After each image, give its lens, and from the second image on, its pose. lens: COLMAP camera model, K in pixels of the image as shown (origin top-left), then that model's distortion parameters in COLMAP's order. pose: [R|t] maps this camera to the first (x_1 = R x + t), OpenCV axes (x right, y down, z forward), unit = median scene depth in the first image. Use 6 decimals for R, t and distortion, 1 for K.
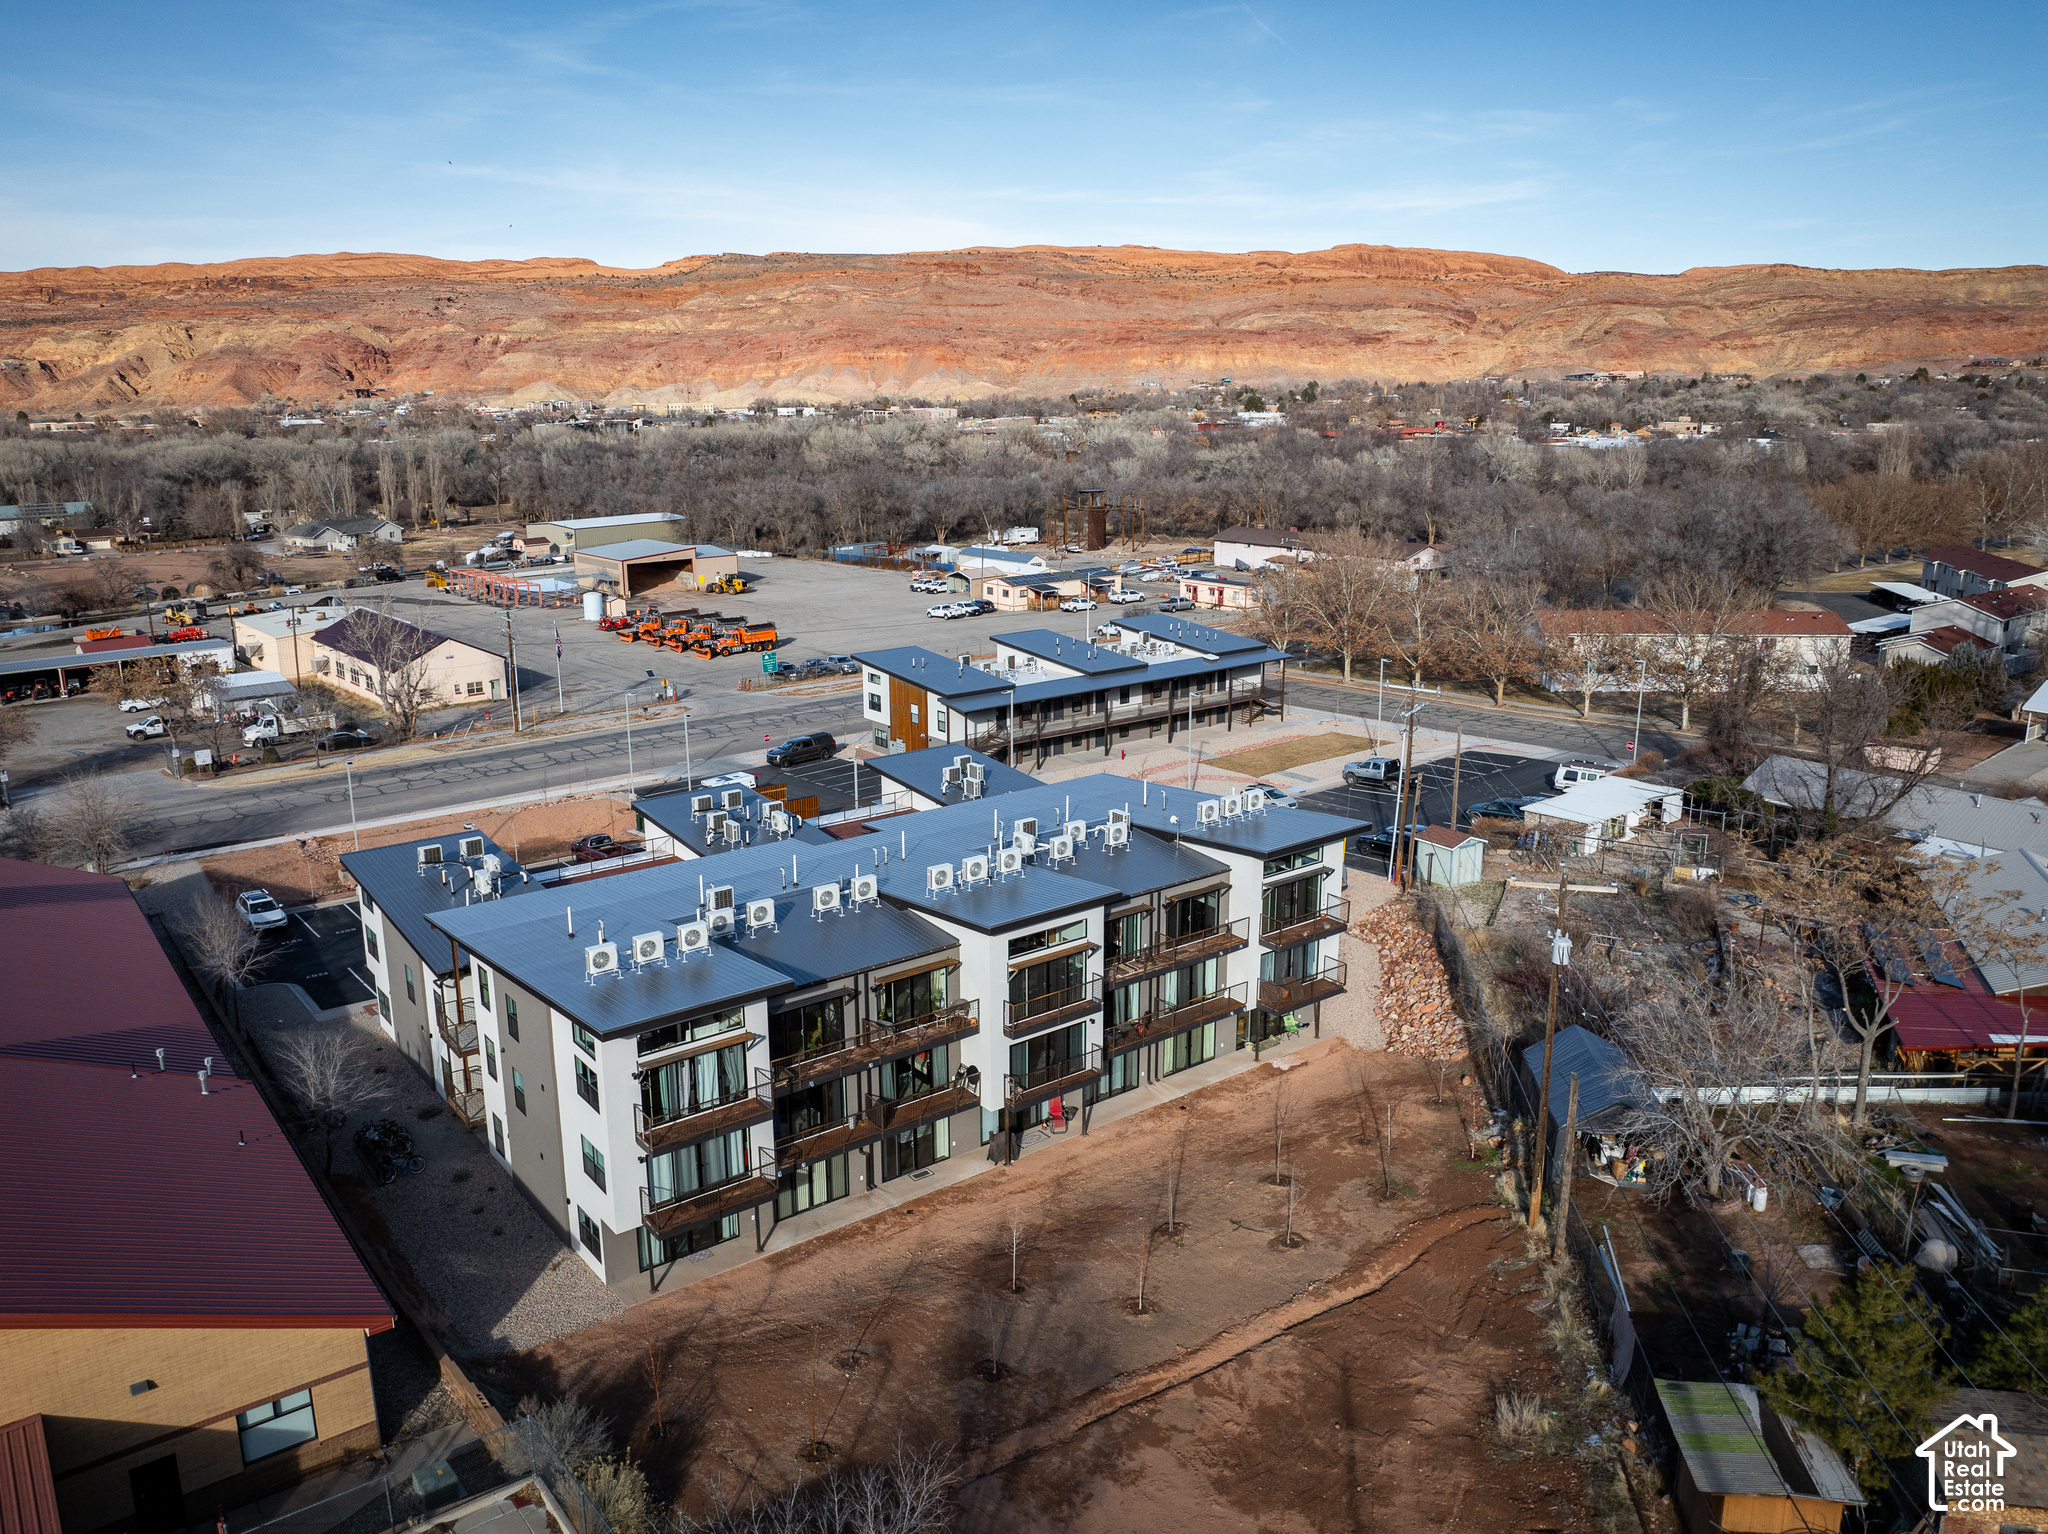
lens RADIAL K [[1567.5, 0, 1011.1], [0, 1567.5, 764.7], [0, 0, 1]] dist [-0.036681, 0.003723]
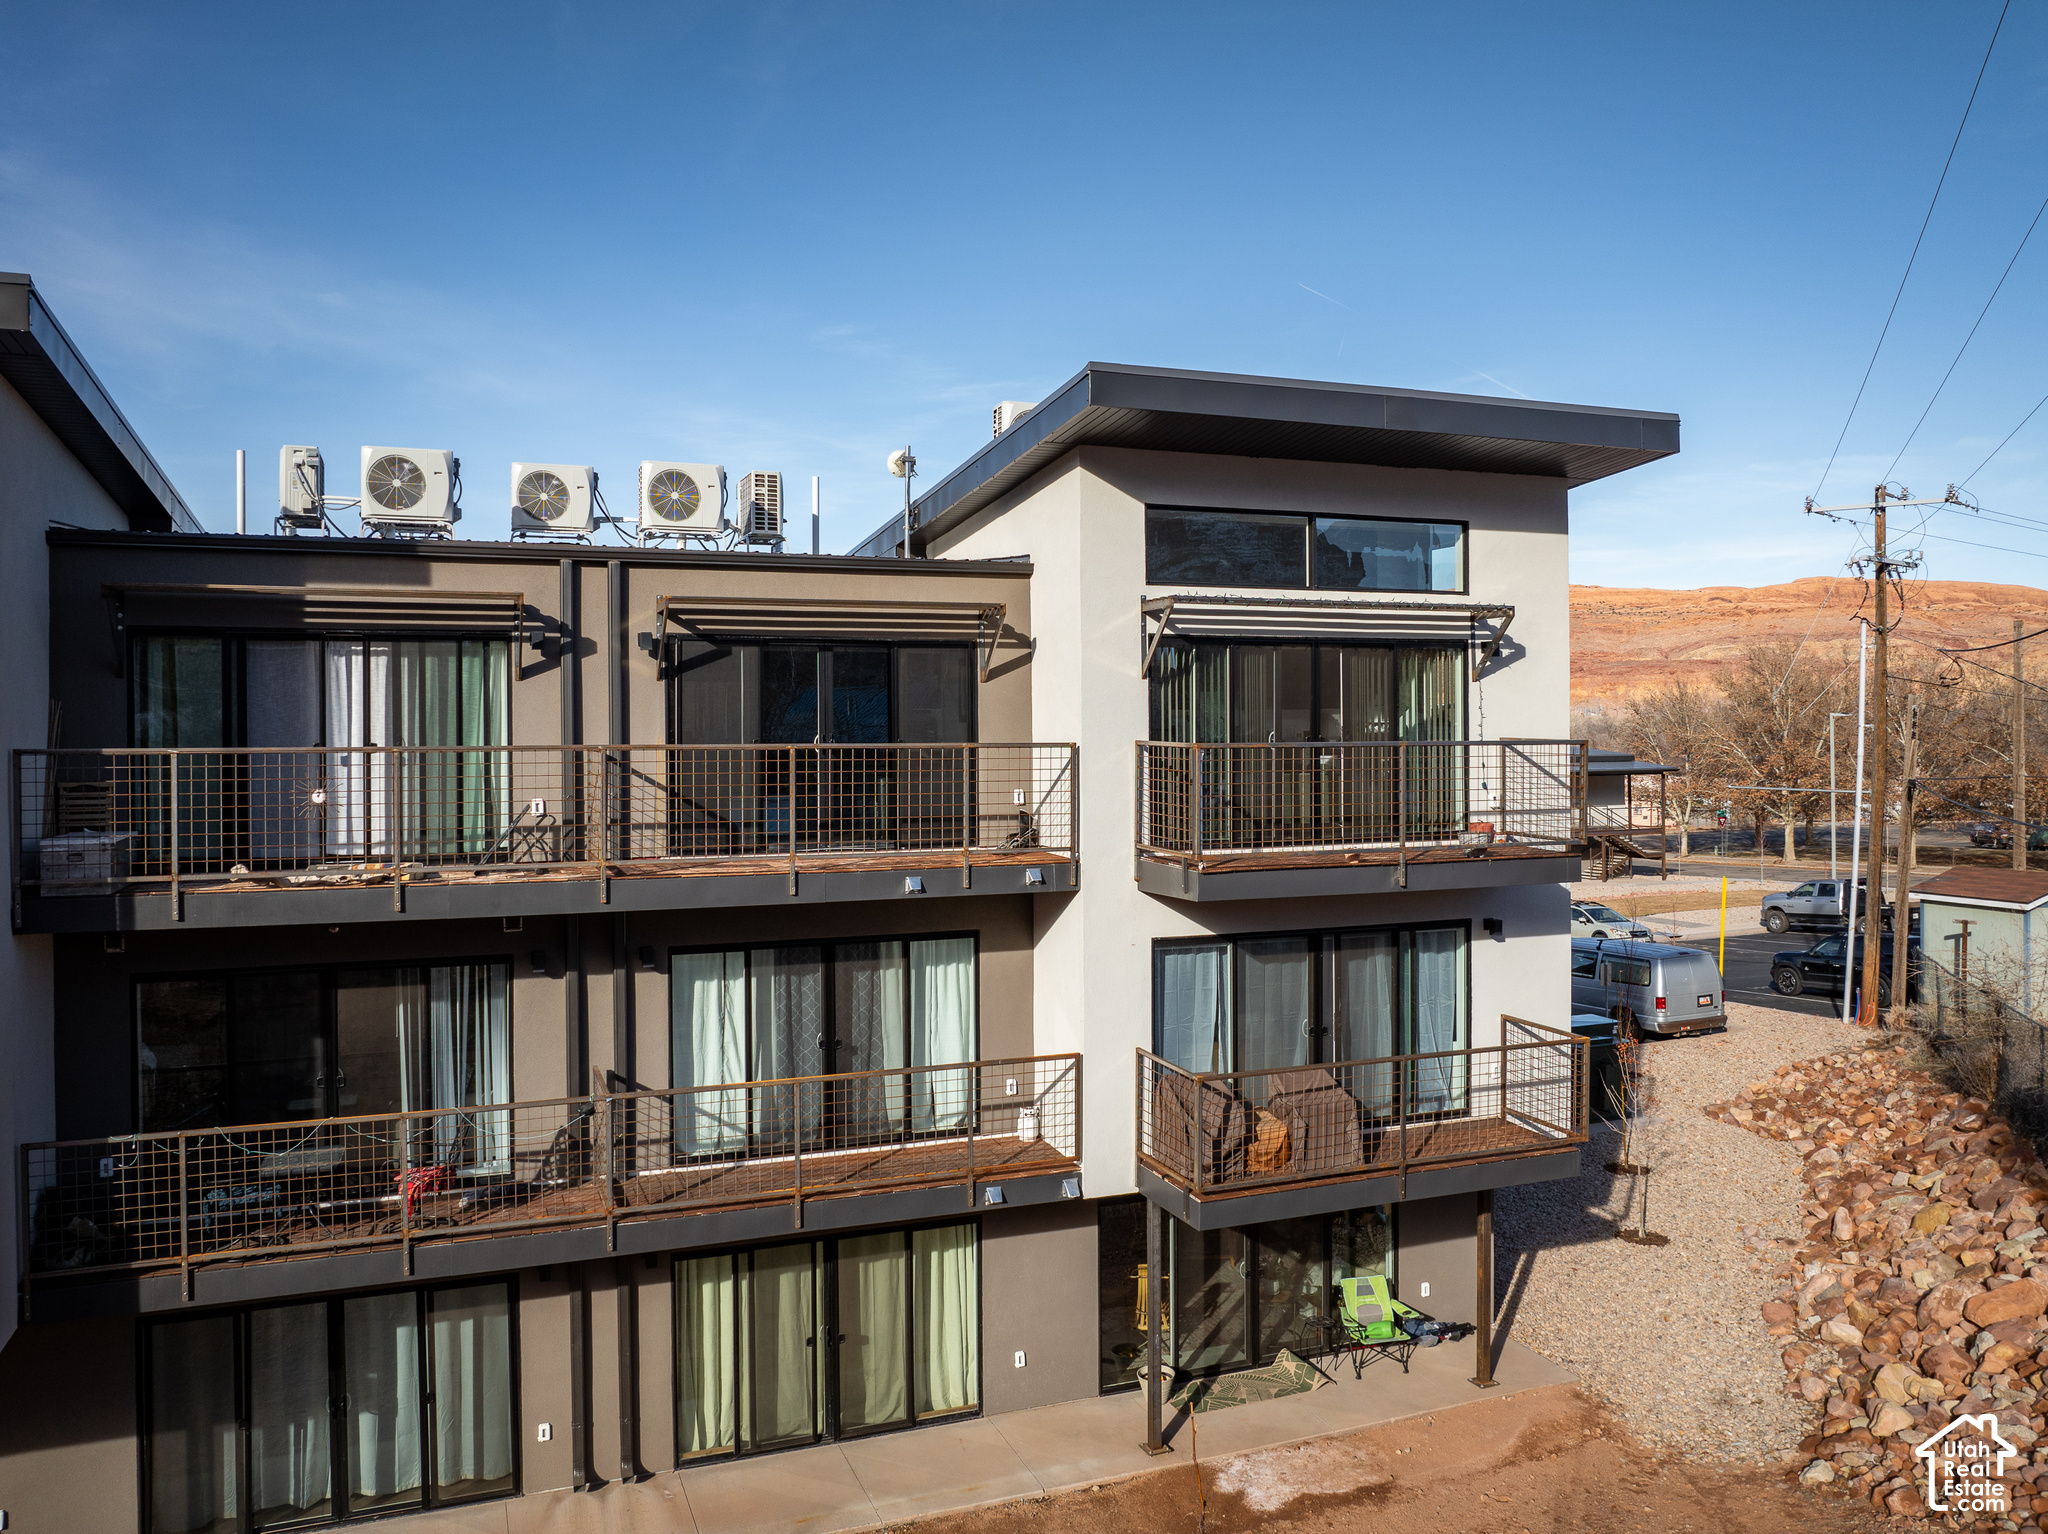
lens RADIAL K [[1523.0, 0, 1005.0], [0, 1523.0, 733.8], [0, 0, 1]] dist [-0.037435, -0.001389]
pose [[0.957761, -0.000890, -0.287563, 0.160151], [-0.069544, 0.969595, -0.234624, 0.114943], [0.279028, 0.244712, 0.928579, 0.621039]]
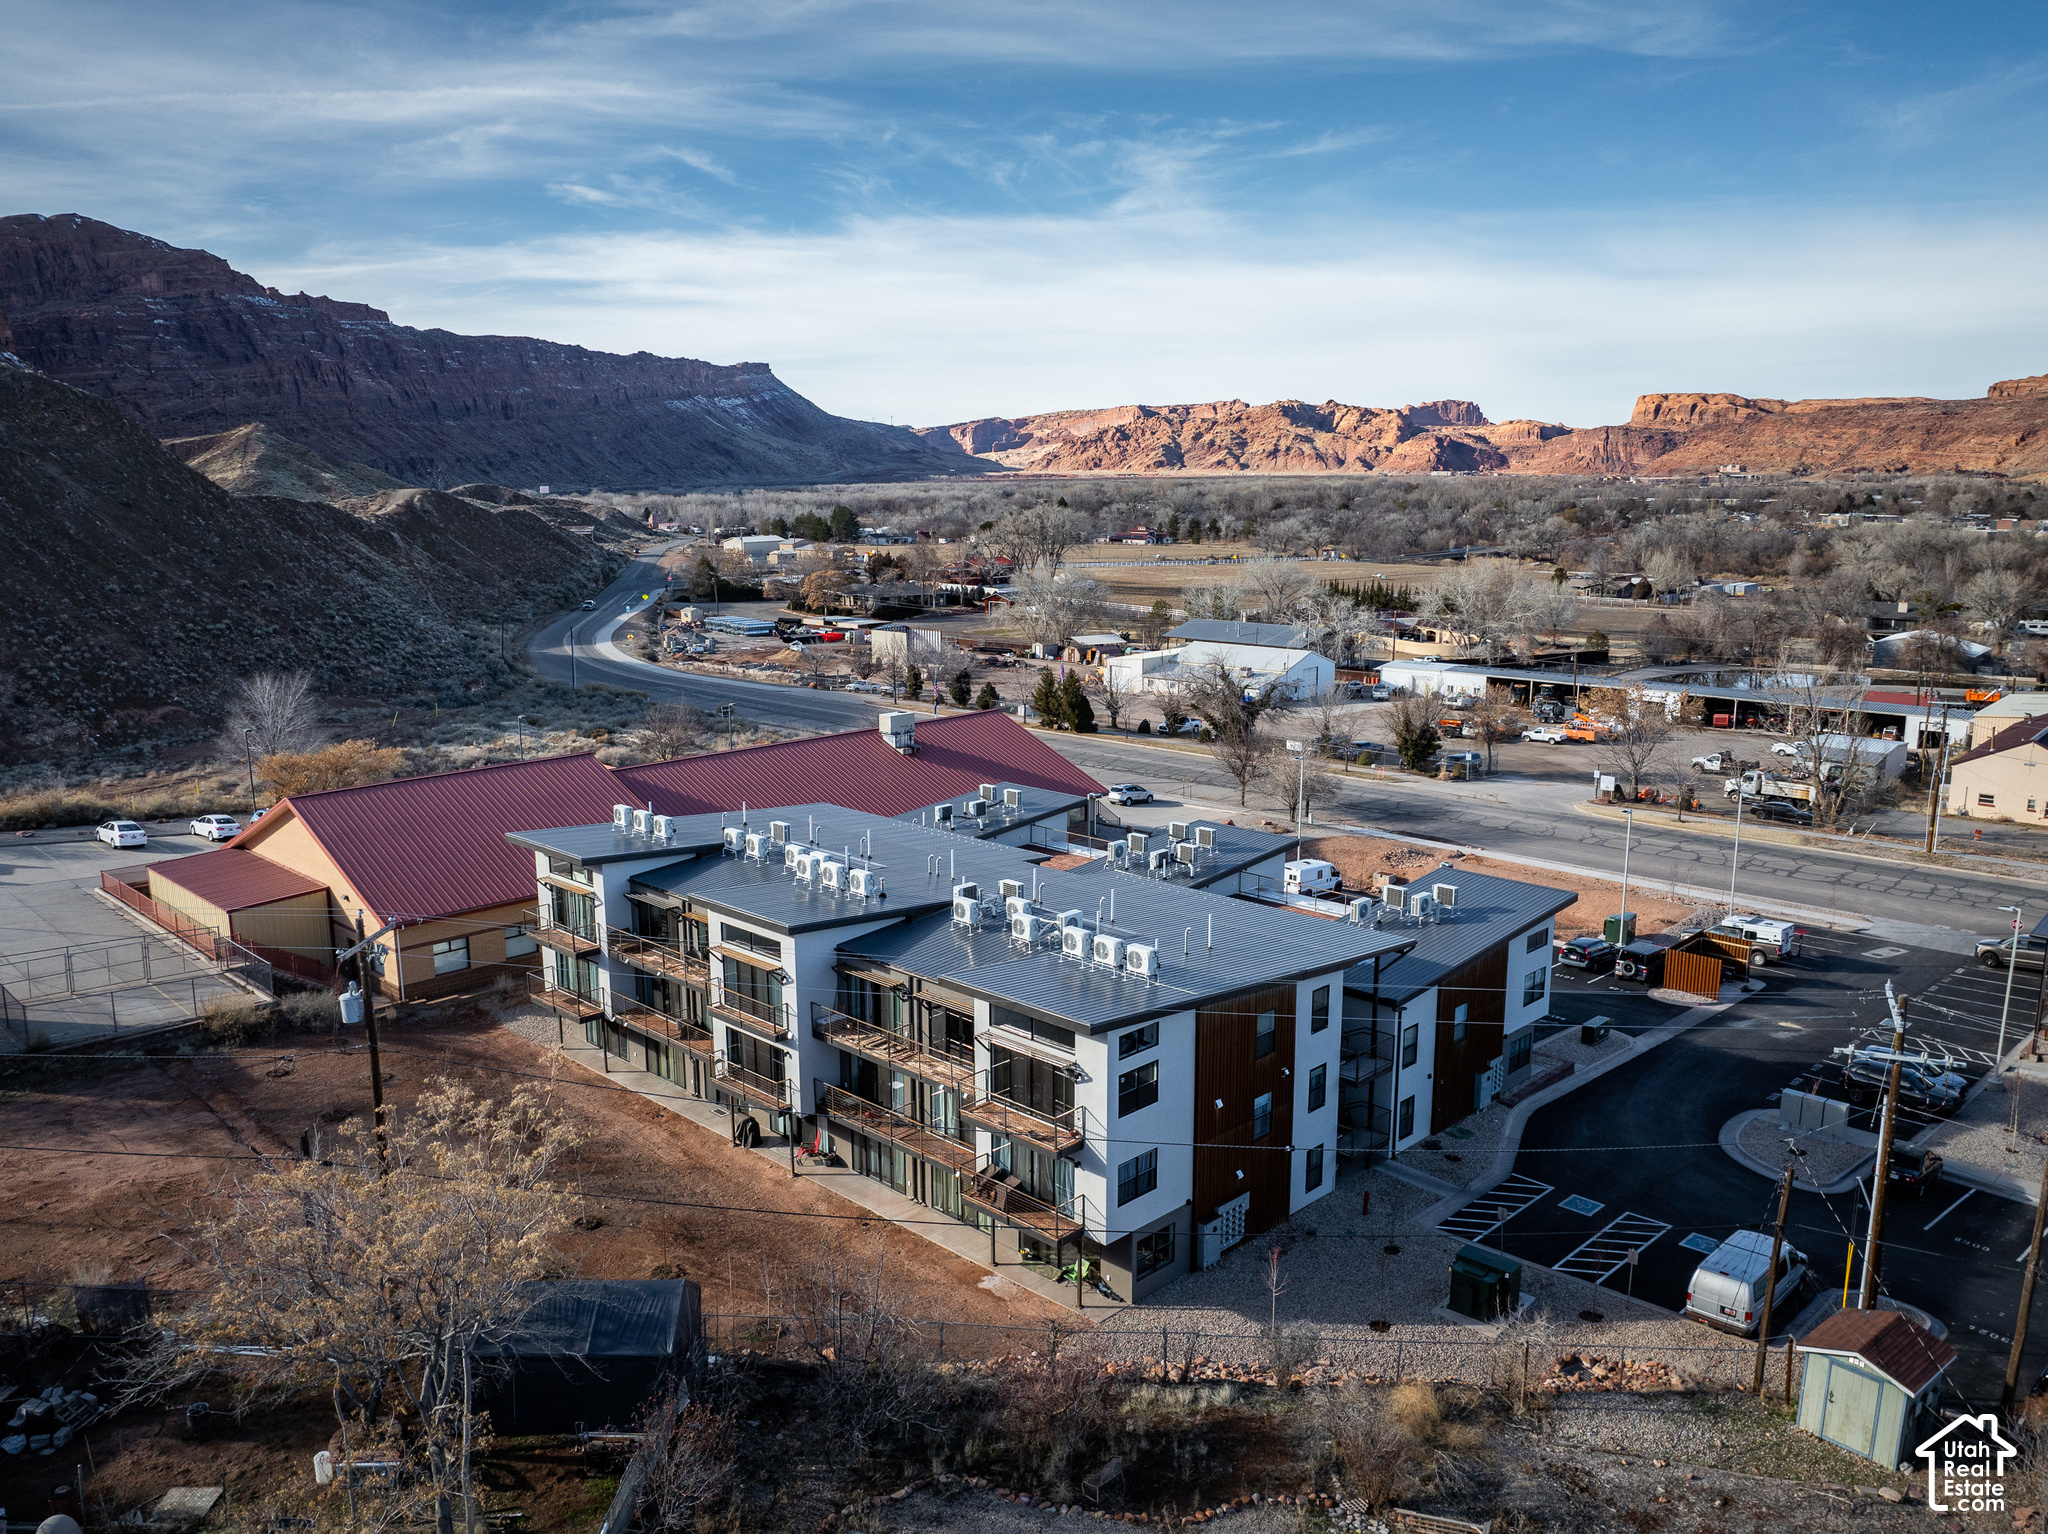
lens RADIAL K [[1567.5, 0, 1011.1], [0, 1567.5, 764.7], [0, 0, 1]] dist [-0.036681, 0.003723]
pose [[0.133653, 0.195592, -0.971535, 0.695957], [-0.238012, 0.957973, 0.160118, -0.139145], [0.962022, 0.209837, 0.174590, 0.662299]]
